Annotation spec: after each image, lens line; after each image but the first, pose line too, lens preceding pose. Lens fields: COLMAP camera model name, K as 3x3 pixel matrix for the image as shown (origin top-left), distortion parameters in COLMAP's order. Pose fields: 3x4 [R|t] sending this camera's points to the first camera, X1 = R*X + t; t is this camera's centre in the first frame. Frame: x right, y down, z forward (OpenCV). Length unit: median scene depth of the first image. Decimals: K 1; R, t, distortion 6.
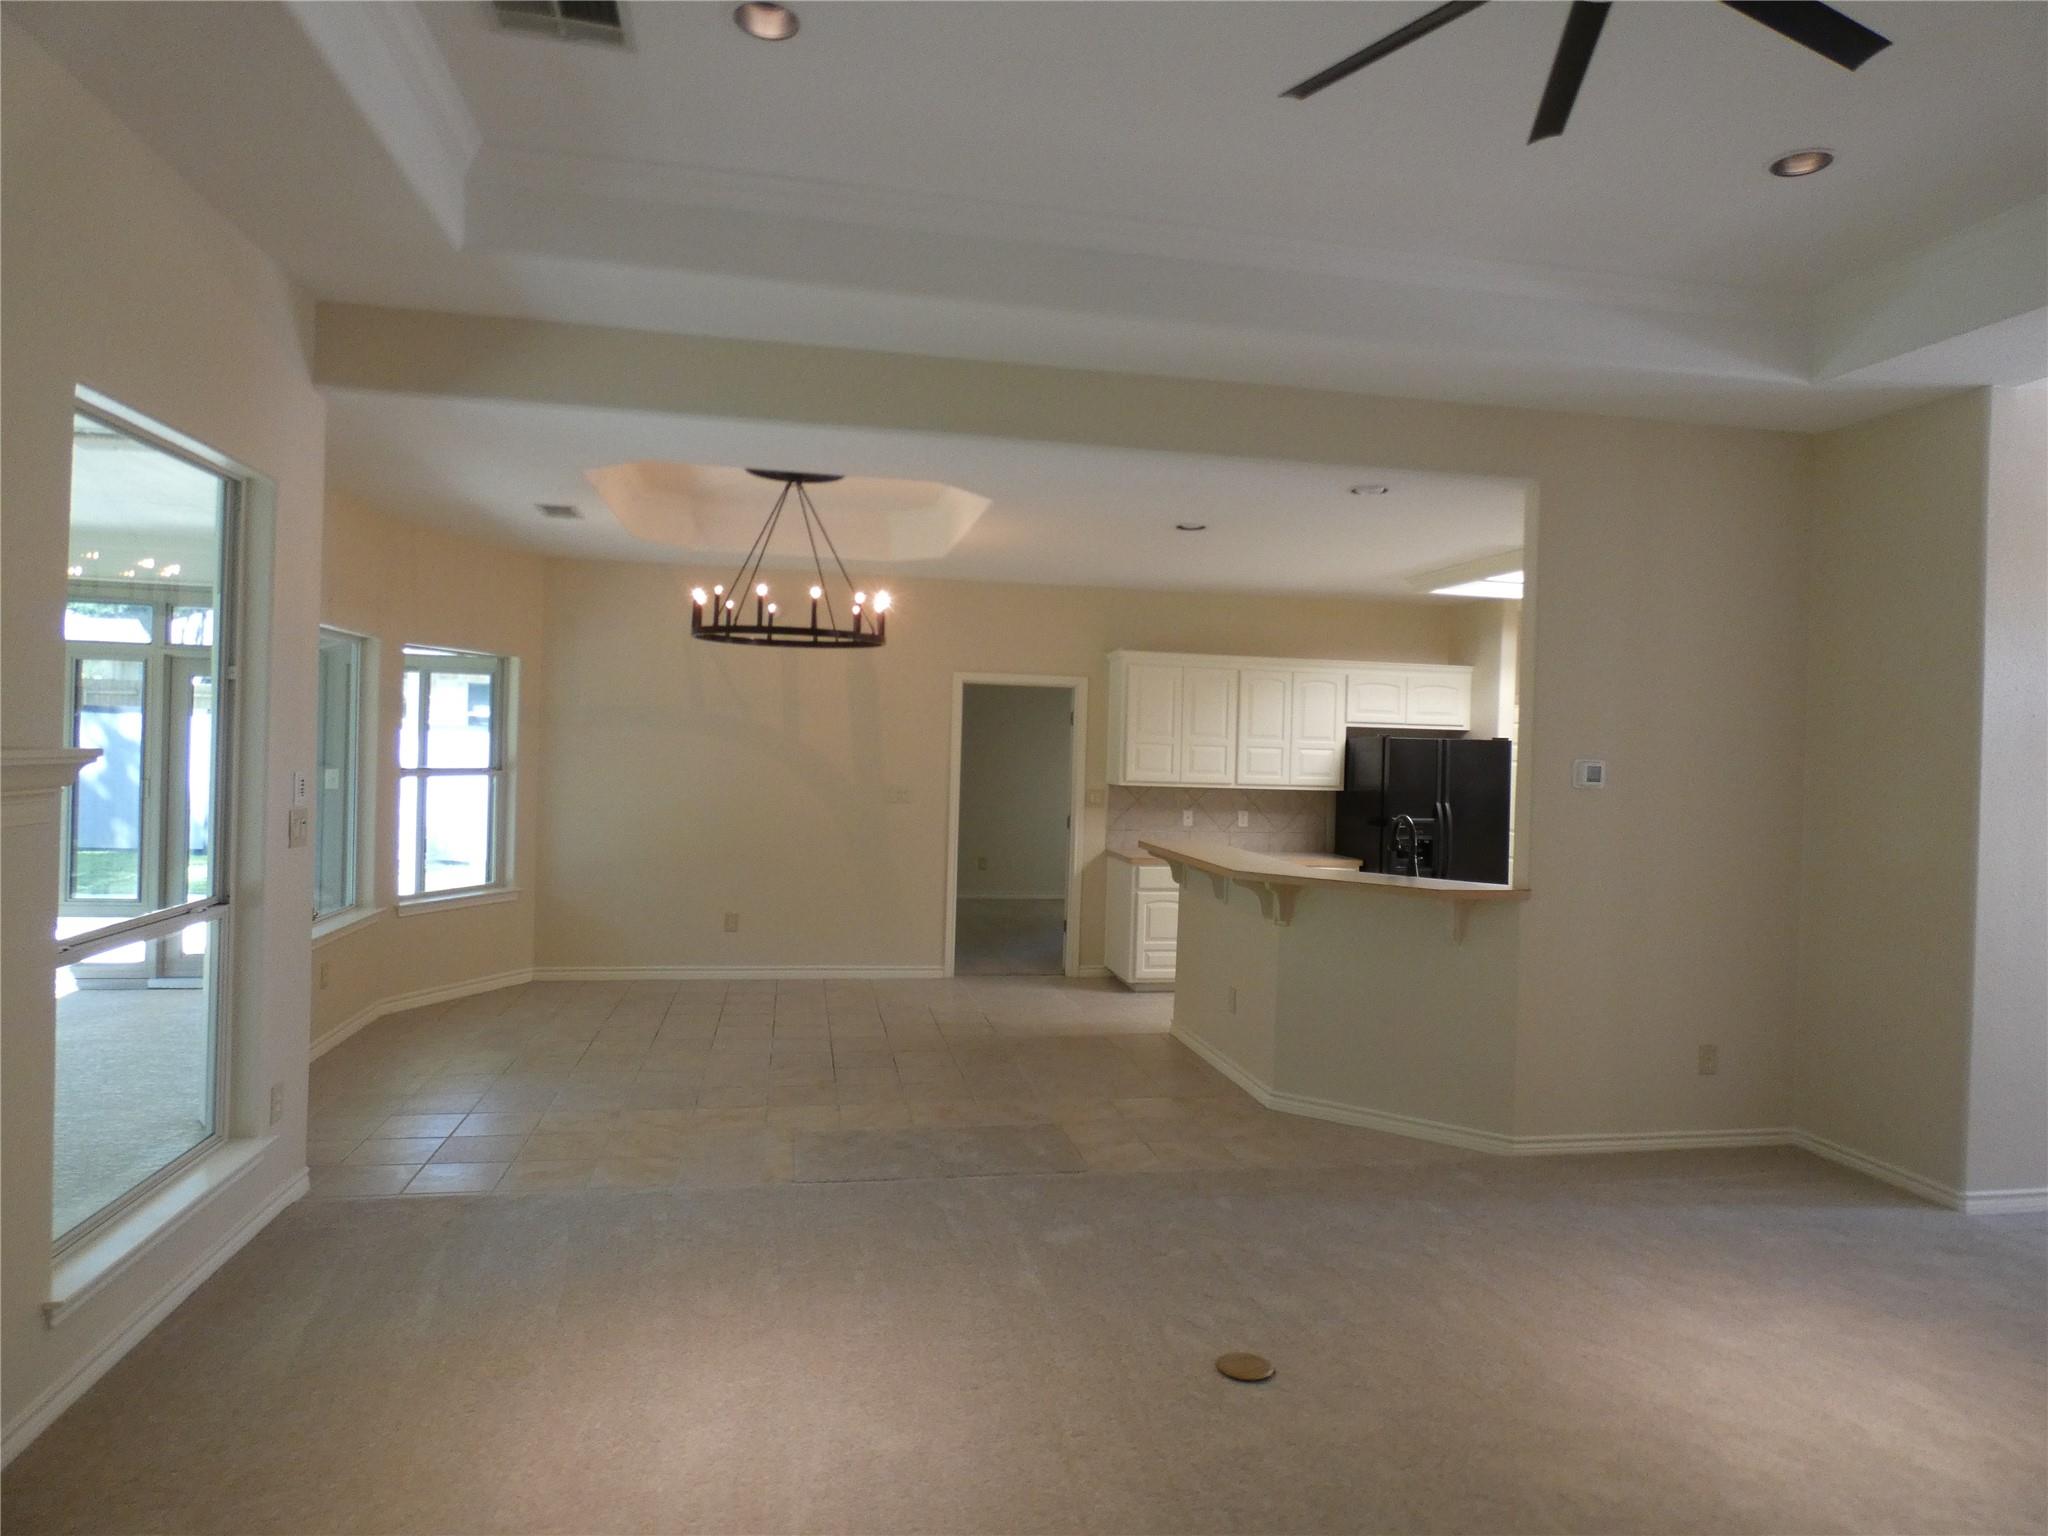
lens RADIAL K [[1232.8, 0, 1015.9], [0, 1232.8, 765.3], [0, 0, 1]] dist [-0.007559, 0.001443]
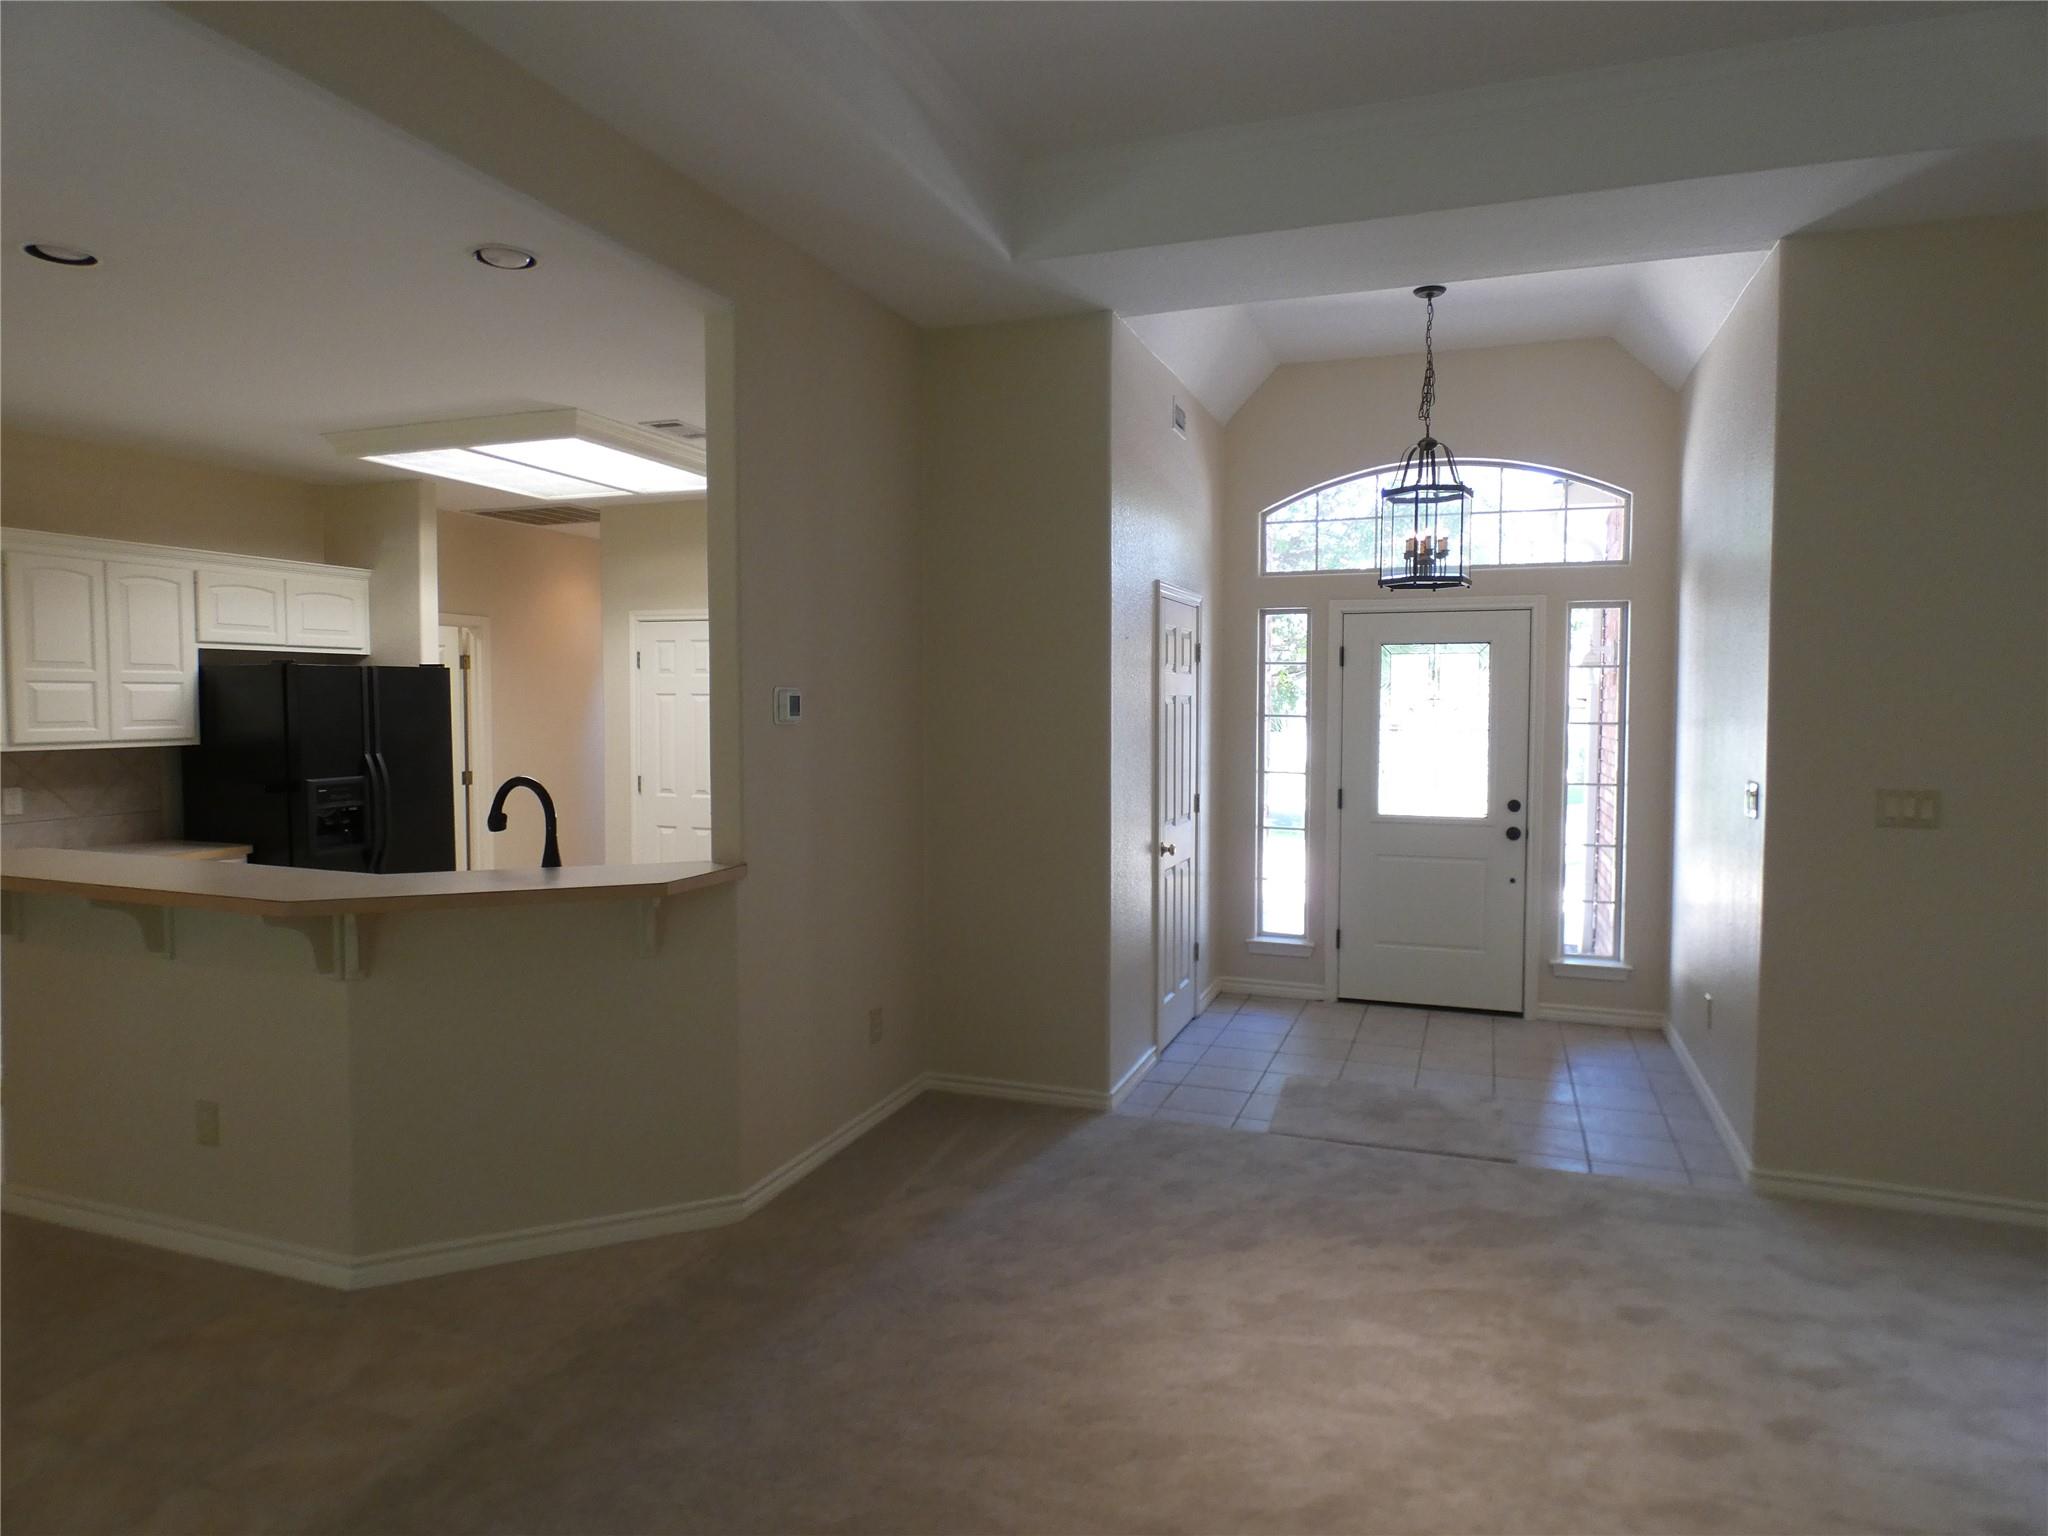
lens RADIAL K [[1232.8, 0, 1030.1], [0, 1232.8, 753.6], [0, 0, 1]] dist [-0.007559, 0.001443]
pose [[0.508877, -0.067453, 0.858192, -0.077725], [0.027164, 0.997687, 0.062310, -0.004048], [-0.860411, -0.008396, 0.509532, 0.281939]]
